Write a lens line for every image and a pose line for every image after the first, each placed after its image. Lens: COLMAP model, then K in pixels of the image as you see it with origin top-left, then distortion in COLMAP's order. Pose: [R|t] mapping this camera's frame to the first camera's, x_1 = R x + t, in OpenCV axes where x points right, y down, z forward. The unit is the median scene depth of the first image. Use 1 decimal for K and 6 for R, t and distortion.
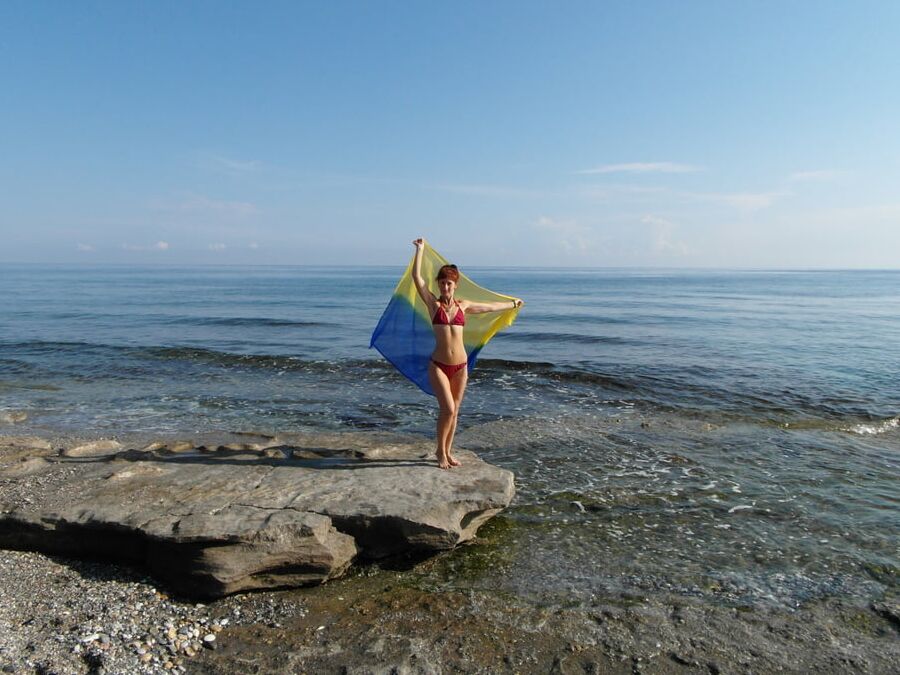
lens RADIAL K [[696.8, 0, 450.3], [0, 696.8, 336.5], [0, 0, 1]] dist [0.024339, -0.032989]
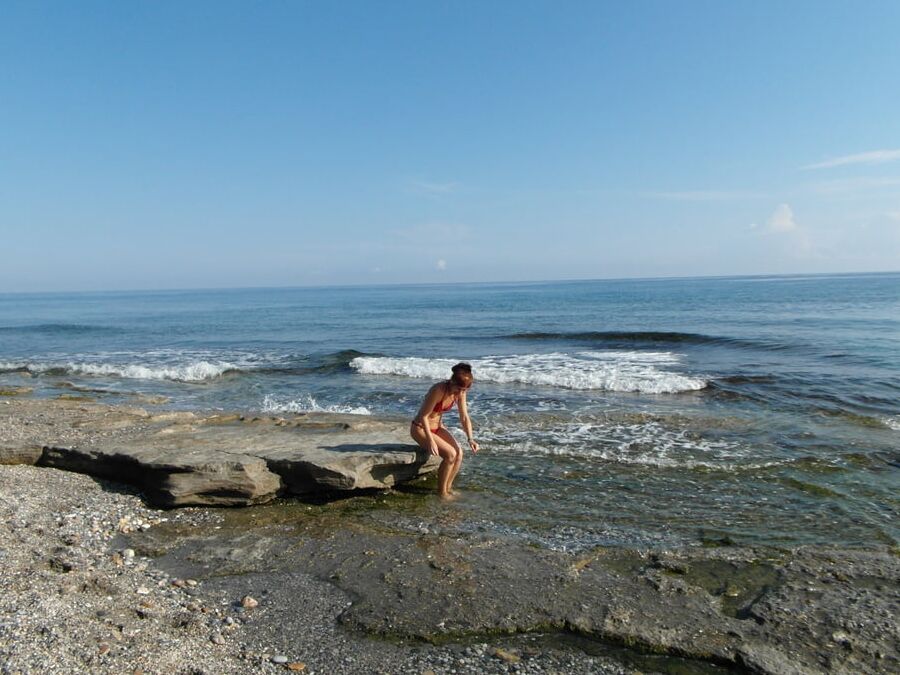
lens RADIAL K [[696.8, 0, 445.5], [0, 696.8, 336.2], [0, 0, 1]] dist [0.024339, -0.032989]
pose [[0.953503, -0.008496, -0.301264, 0.608543], [0.002562, 0.999795, -0.020088, 0.050168], [0.301373, 0.018382, 0.953329, -0.198046]]
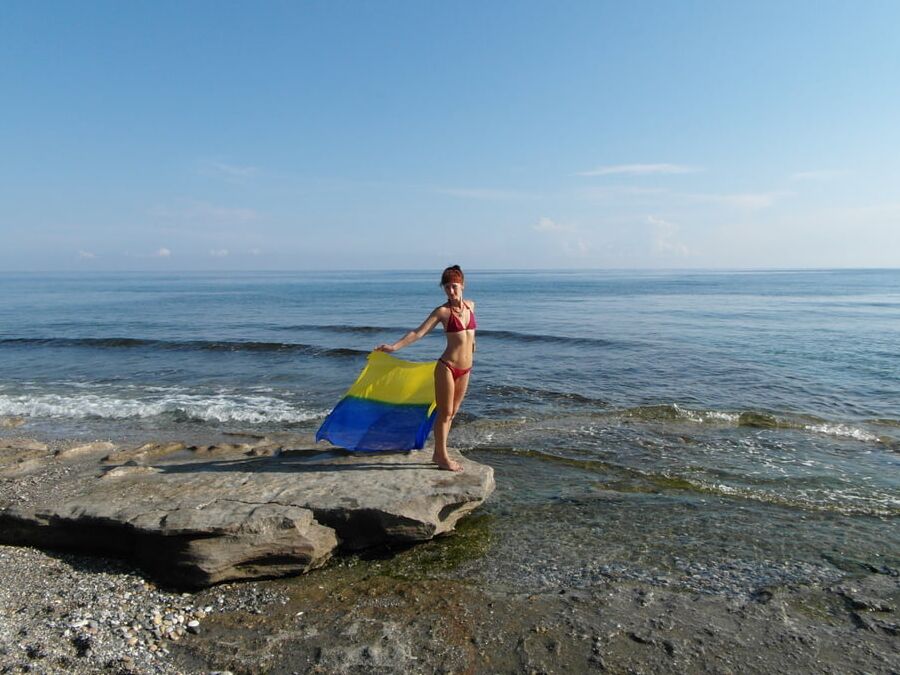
lens RADIAL K [[696.8, 0, 450.4], [0, 696.8, 336.2], [0, 0, 1]] dist [0.024339, -0.032989]
pose [[0.999928, -0.011702, -0.002693, 0.043863], [0.011688, 0.999918, -0.005236, 0.006394], [0.002754, 0.005204, 0.999983, -0.048079]]
